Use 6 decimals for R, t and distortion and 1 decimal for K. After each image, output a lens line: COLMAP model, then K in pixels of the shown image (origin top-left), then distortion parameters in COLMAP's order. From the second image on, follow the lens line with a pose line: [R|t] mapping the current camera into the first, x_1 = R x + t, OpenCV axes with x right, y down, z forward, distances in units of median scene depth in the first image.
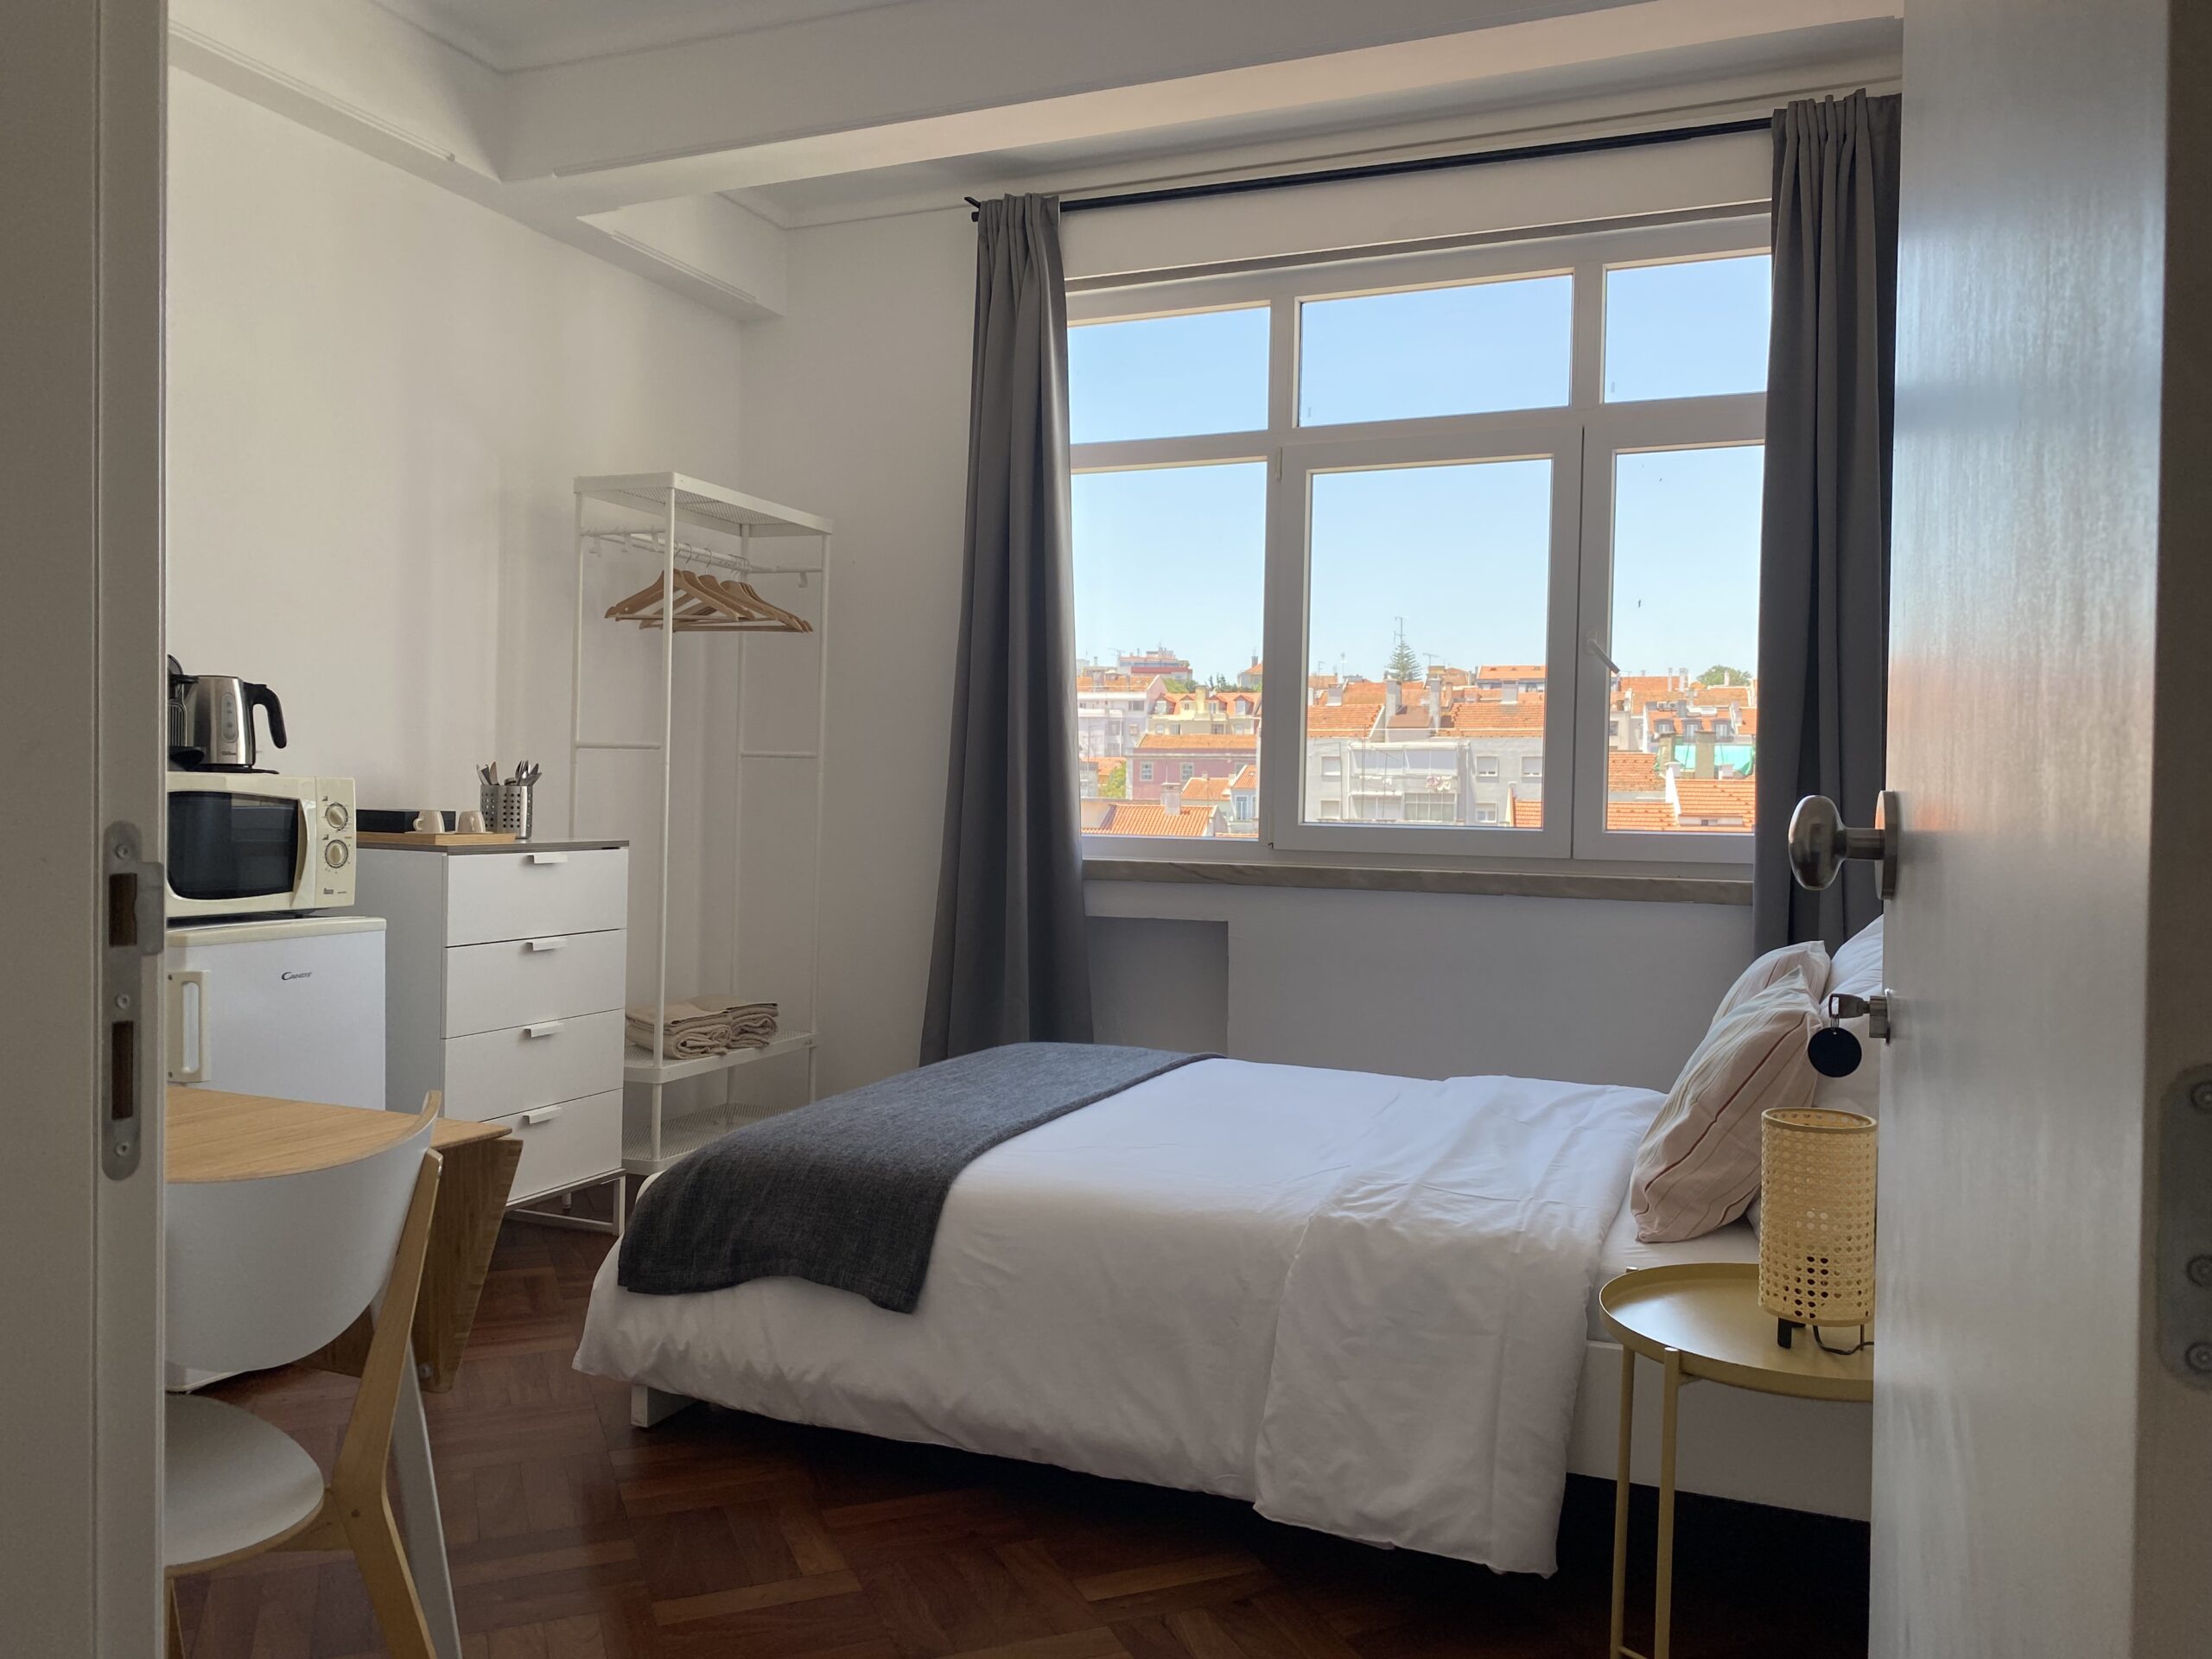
lens RADIAL K [[1648.6, 0, 1106.0], [0, 1648.6, 829.5], [0, 0, 1]] dist [0.035081, -0.117688]
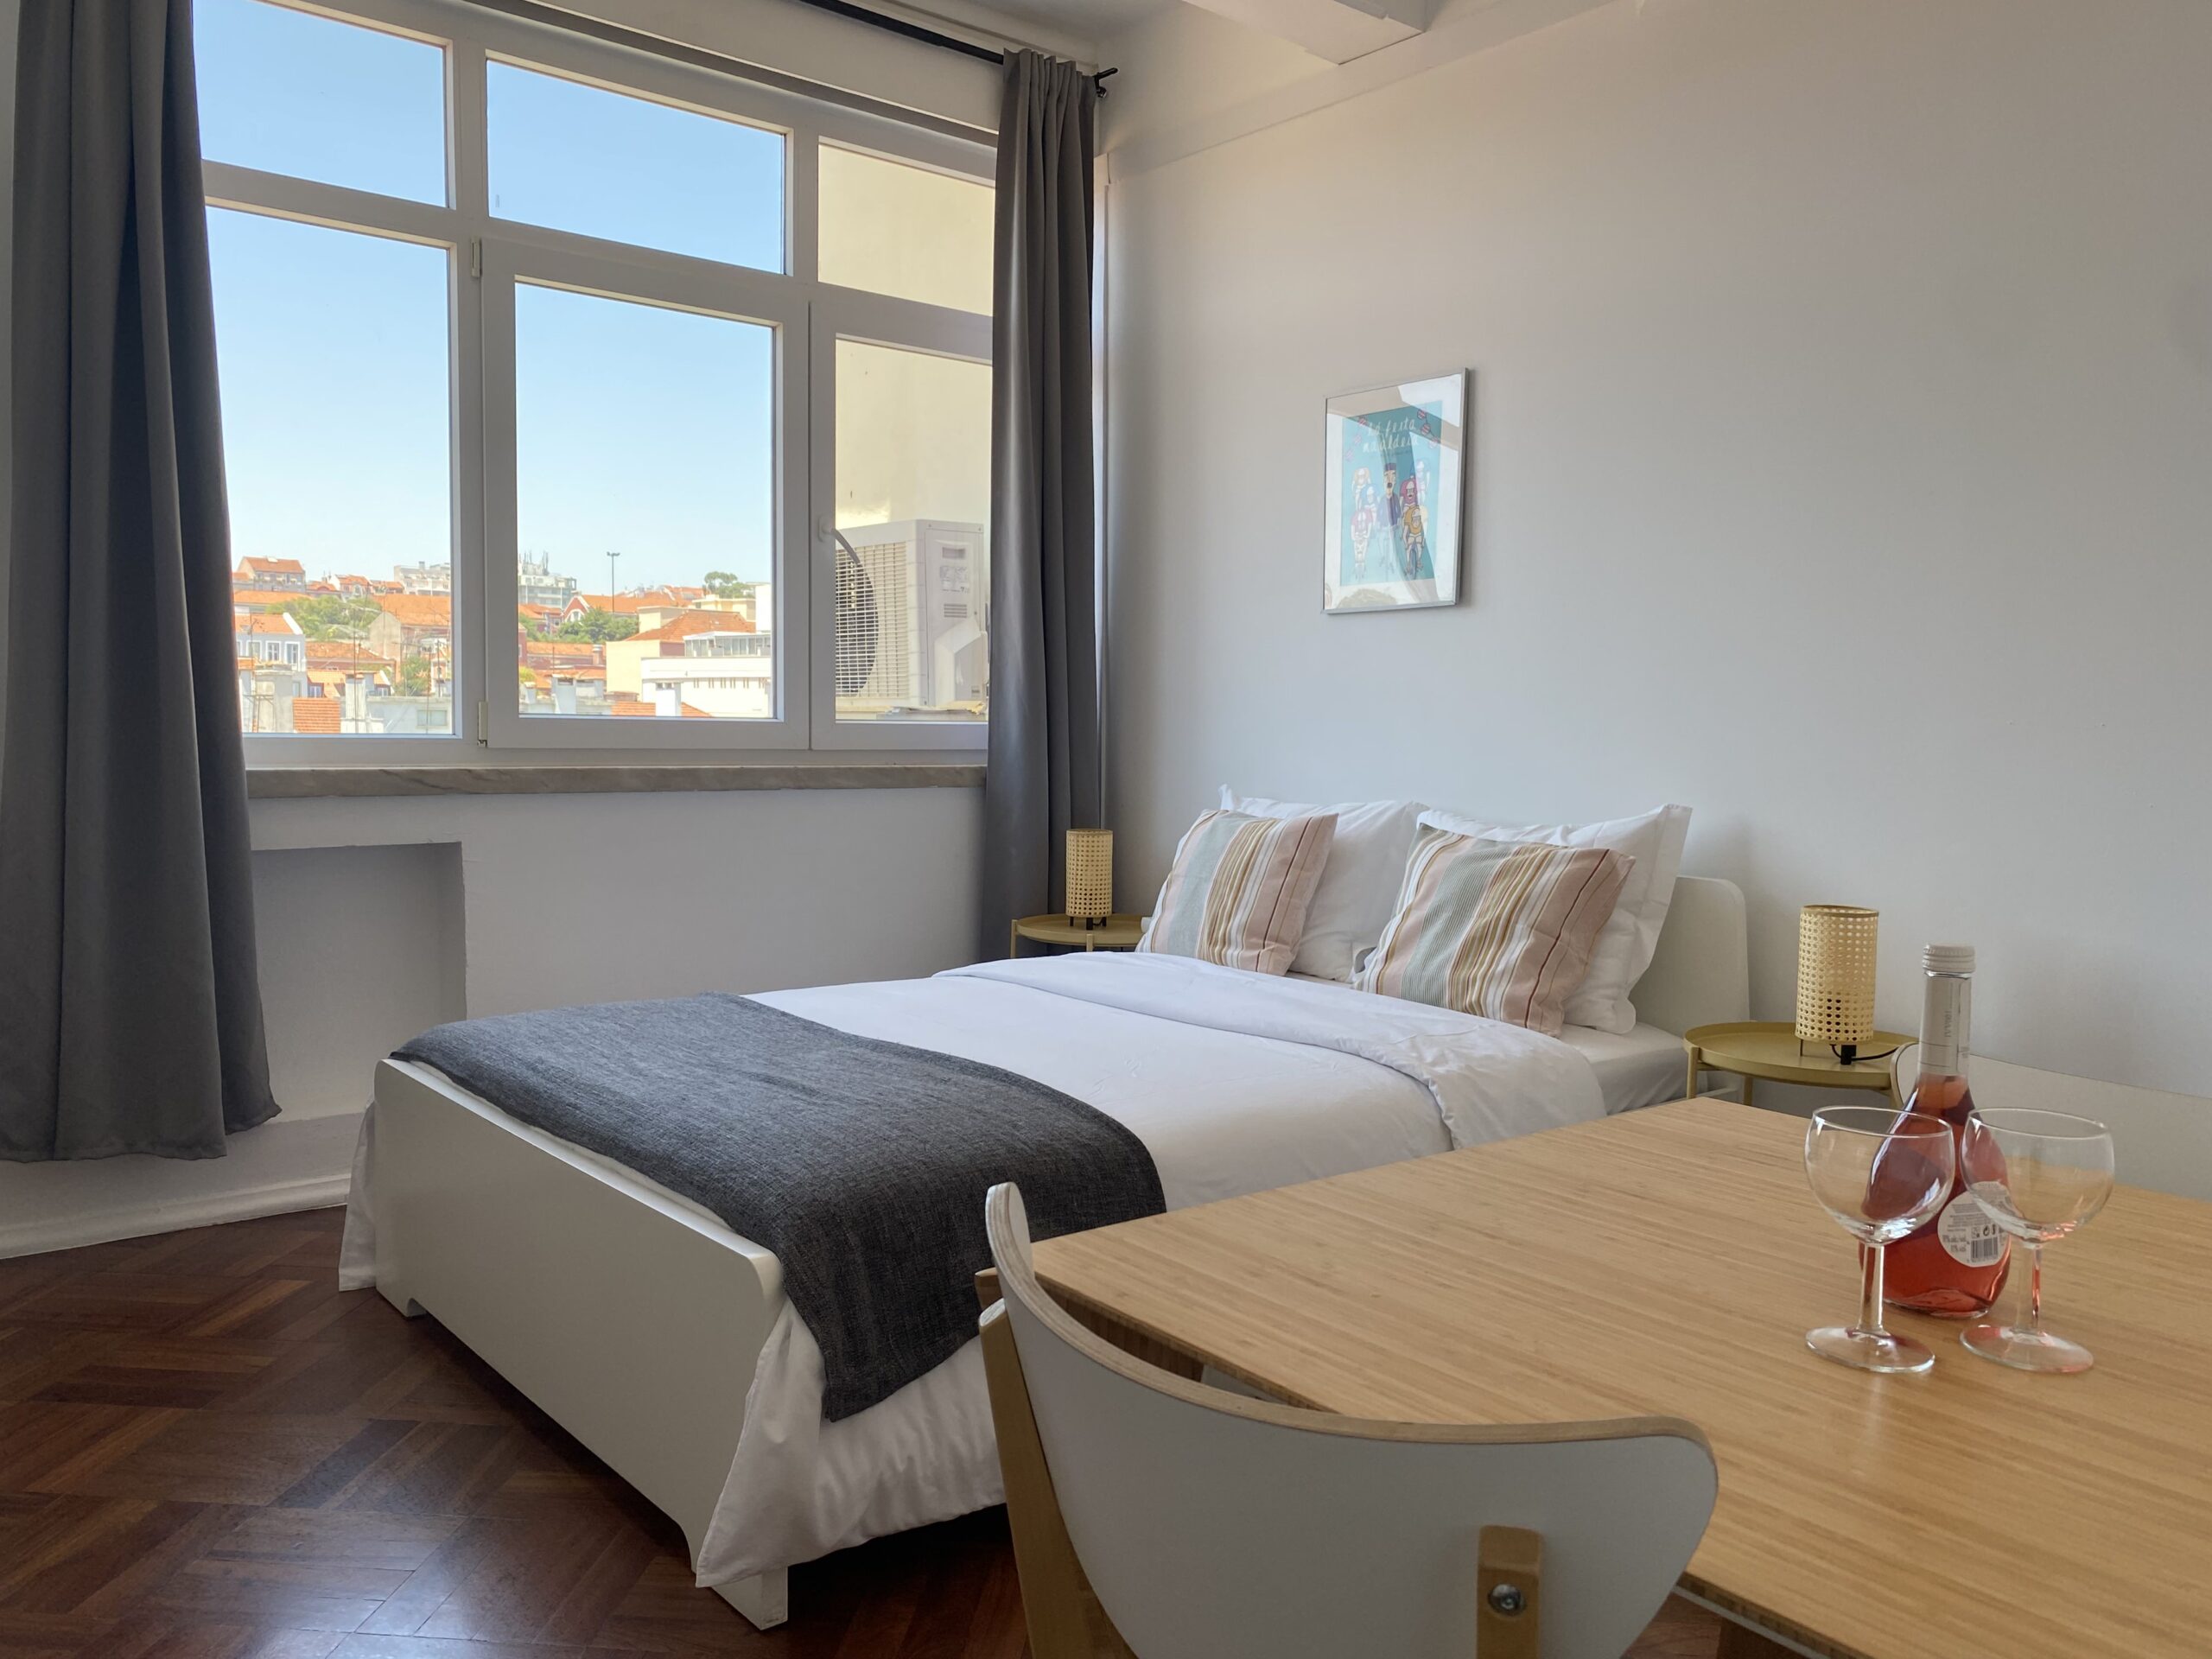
lens RADIAL K [[1690.9, 0, 1161.3], [0, 1690.9, 826.4], [0, 0, 1]] dist [-0.002464, -0.002404]
pose [[0.449145, -0.065802, 0.891033, -0.557028], [0.007193, 0.997518, 0.070040, -0.006031], [-0.893430, -0.025048, 0.448503, 0.390917]]
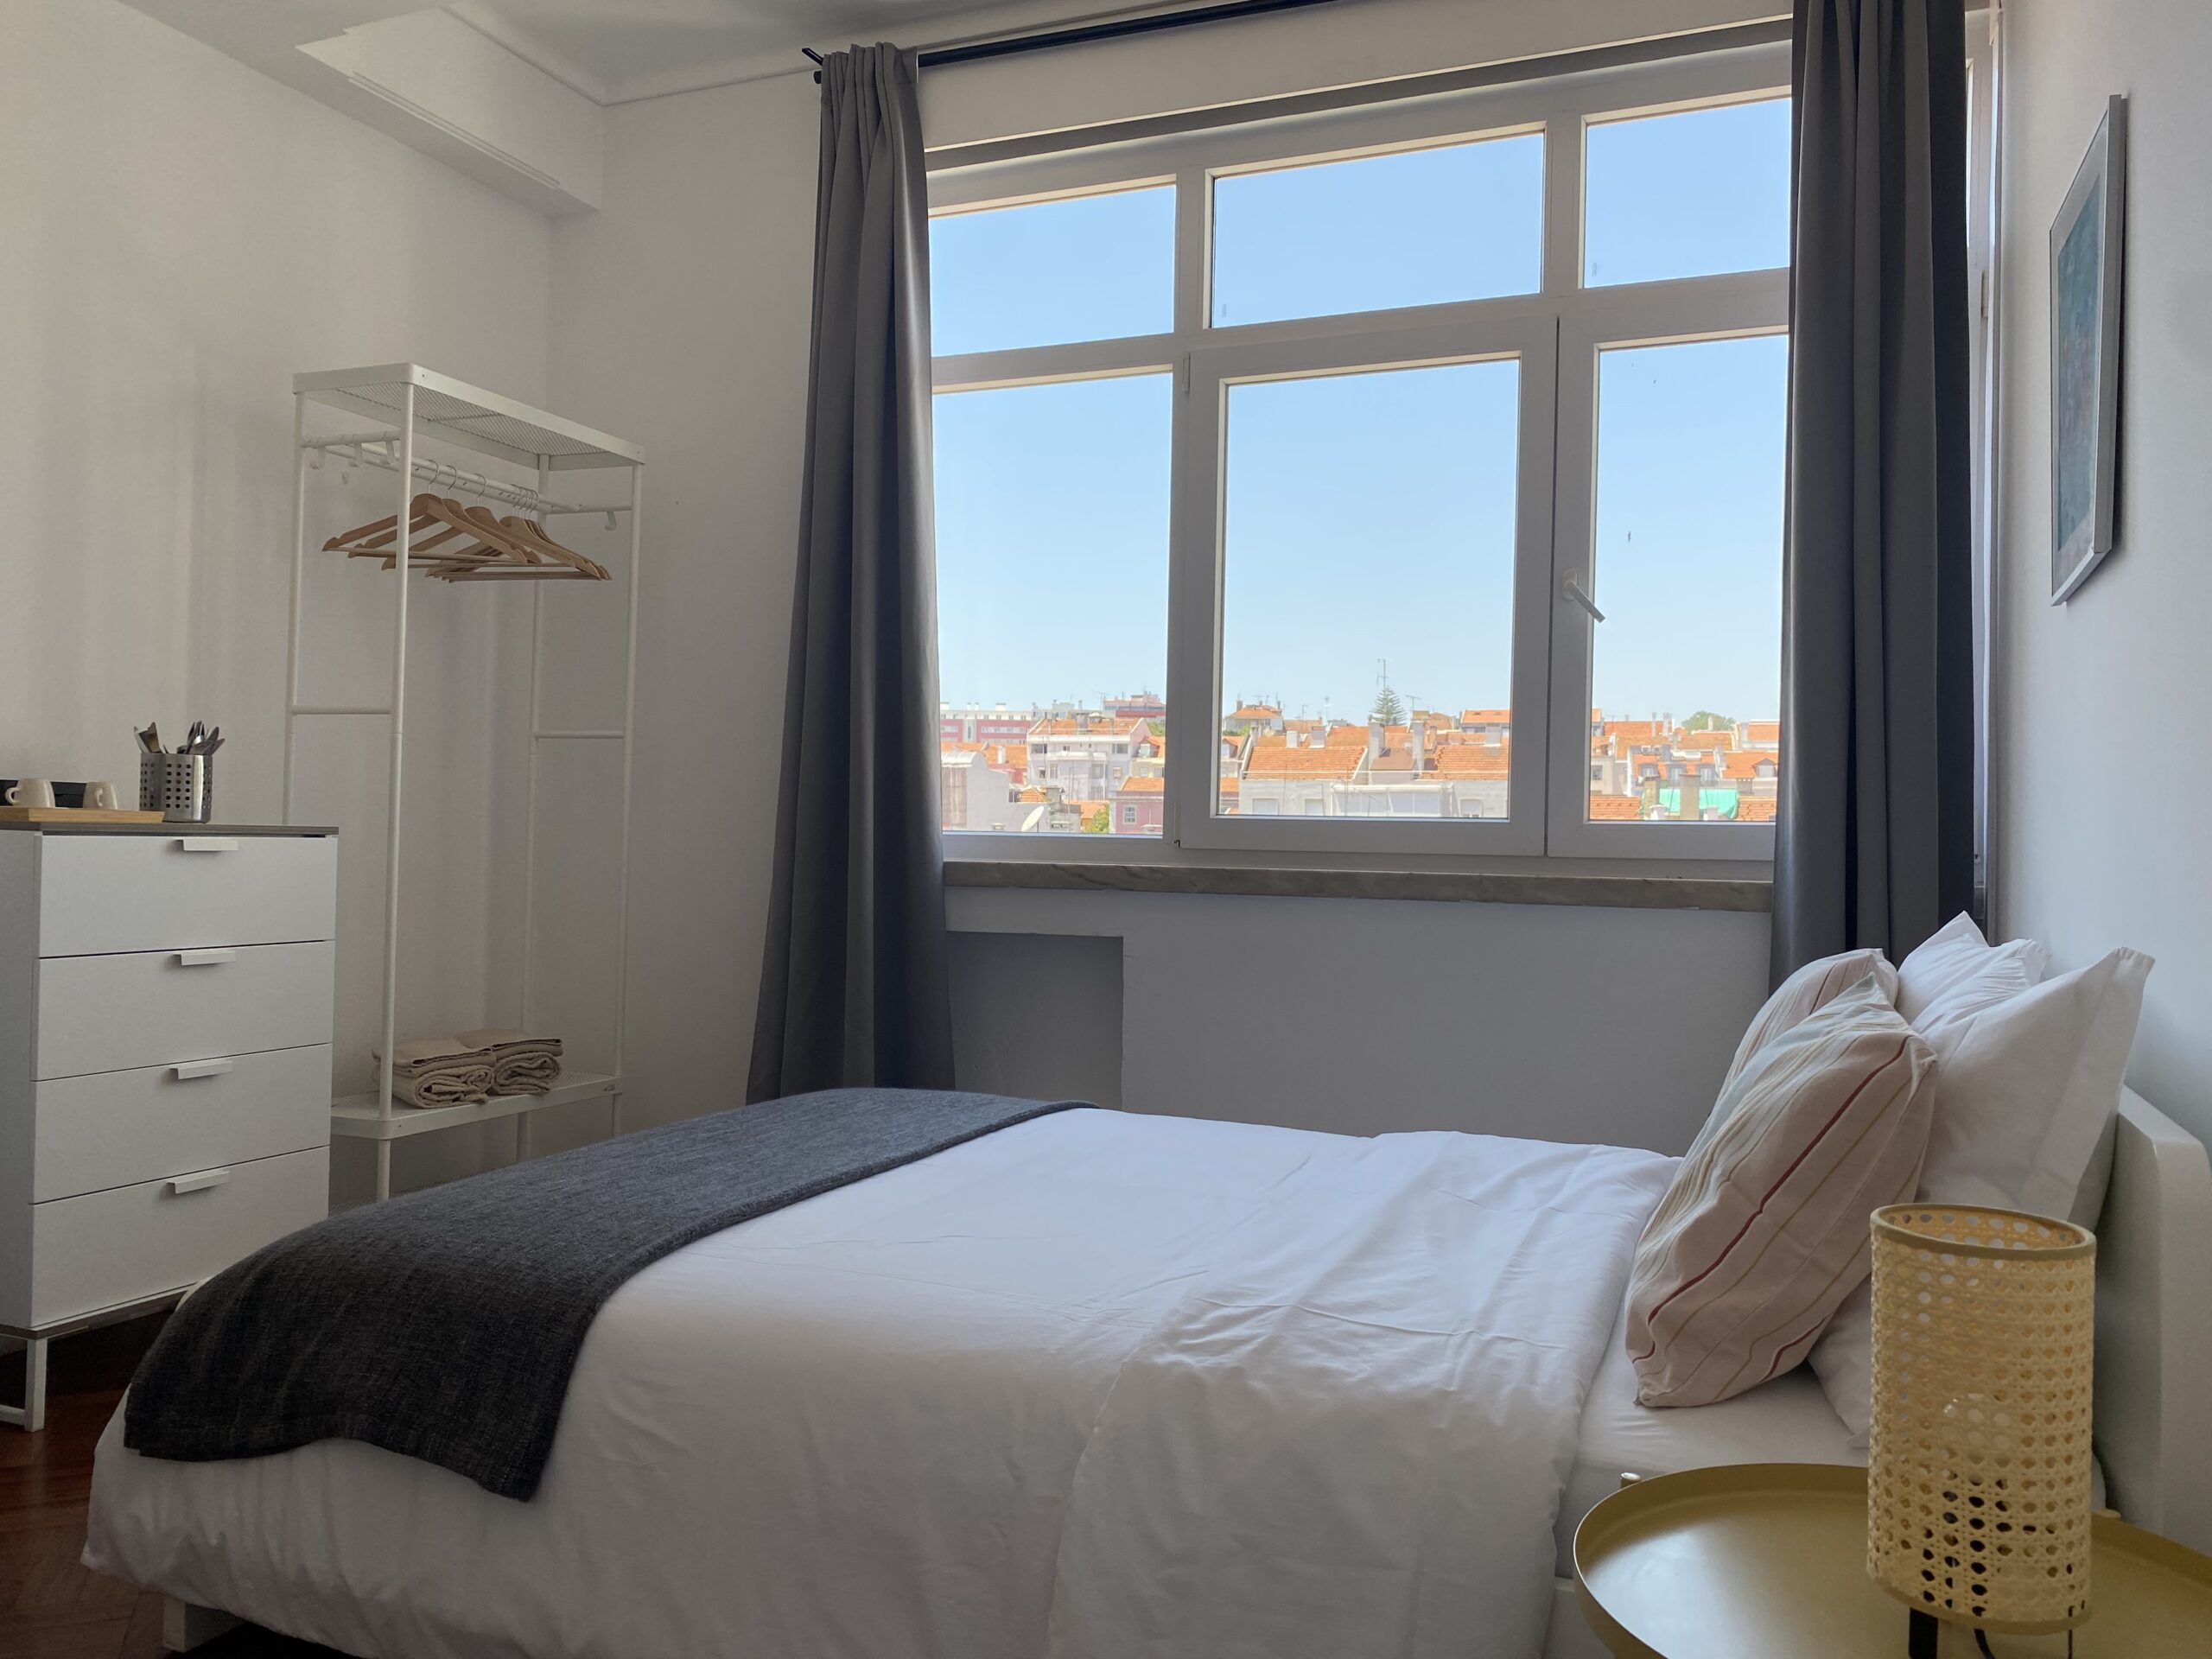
lens RADIAL K [[1675.7, 0, 1107.6], [0, 1675.7, 838.6], [0, 0, 1]] dist [0.001039, -0.026195]
pose [[0.999909, 0.002535, 0.013227, 0.064446], [-0.002269, 0.999795, -0.020096, 0.027593], [-0.013275, 0.020064, 0.999711, 0.209726]]
